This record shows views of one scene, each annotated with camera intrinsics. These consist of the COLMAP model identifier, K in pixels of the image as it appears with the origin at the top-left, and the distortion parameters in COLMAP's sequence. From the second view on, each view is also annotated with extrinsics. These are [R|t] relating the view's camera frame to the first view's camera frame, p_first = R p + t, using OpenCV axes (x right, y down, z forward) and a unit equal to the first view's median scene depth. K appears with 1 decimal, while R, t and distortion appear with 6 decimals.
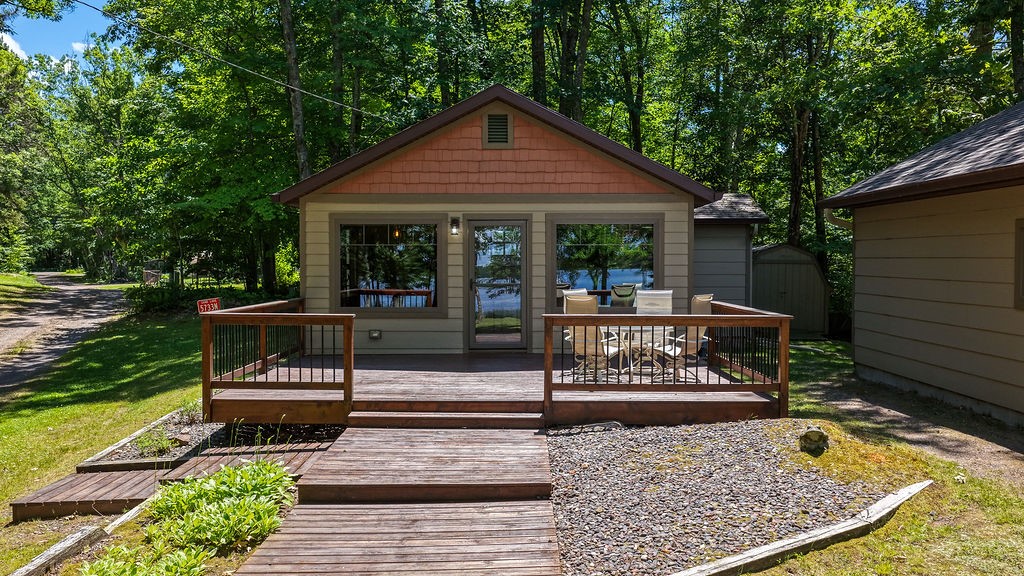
lens RADIAL K [[847.4, 0, 512.0], [0, 847.4, 288.0], [0, 0, 1]] dist [-0.016817, 0.047054]
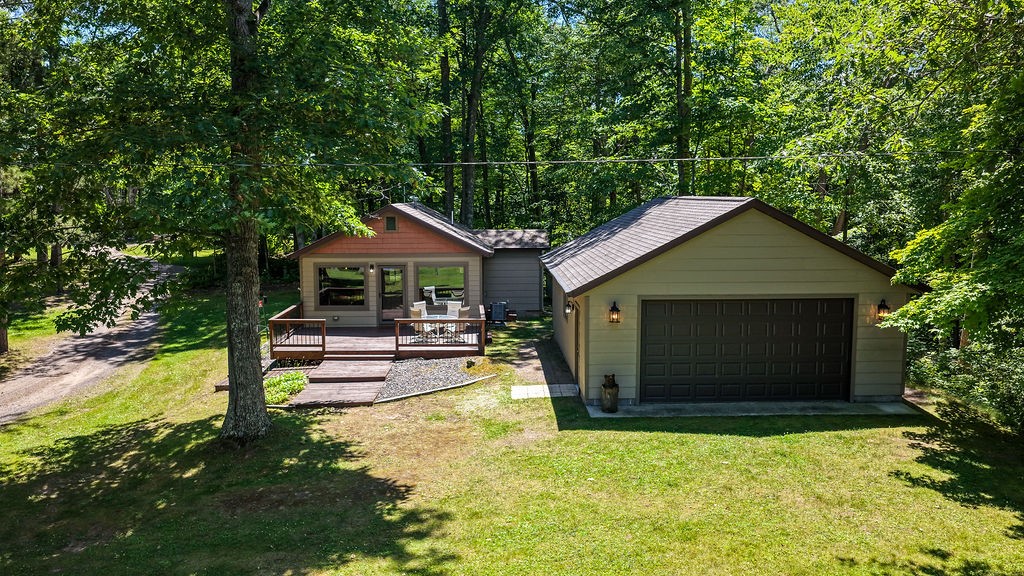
lens RADIAL K [[841.6, 0, 512.0], [0, 841.6, 288.0], [0, 0, 1]] dist [-0.005420, -0.000179]
pose [[0.999614, -0.006038, 0.027129, 0.234908], [0.003886, 0.996893, 0.078668, -0.192867], [-0.027519, -0.078533, 0.996532, -1.174118]]
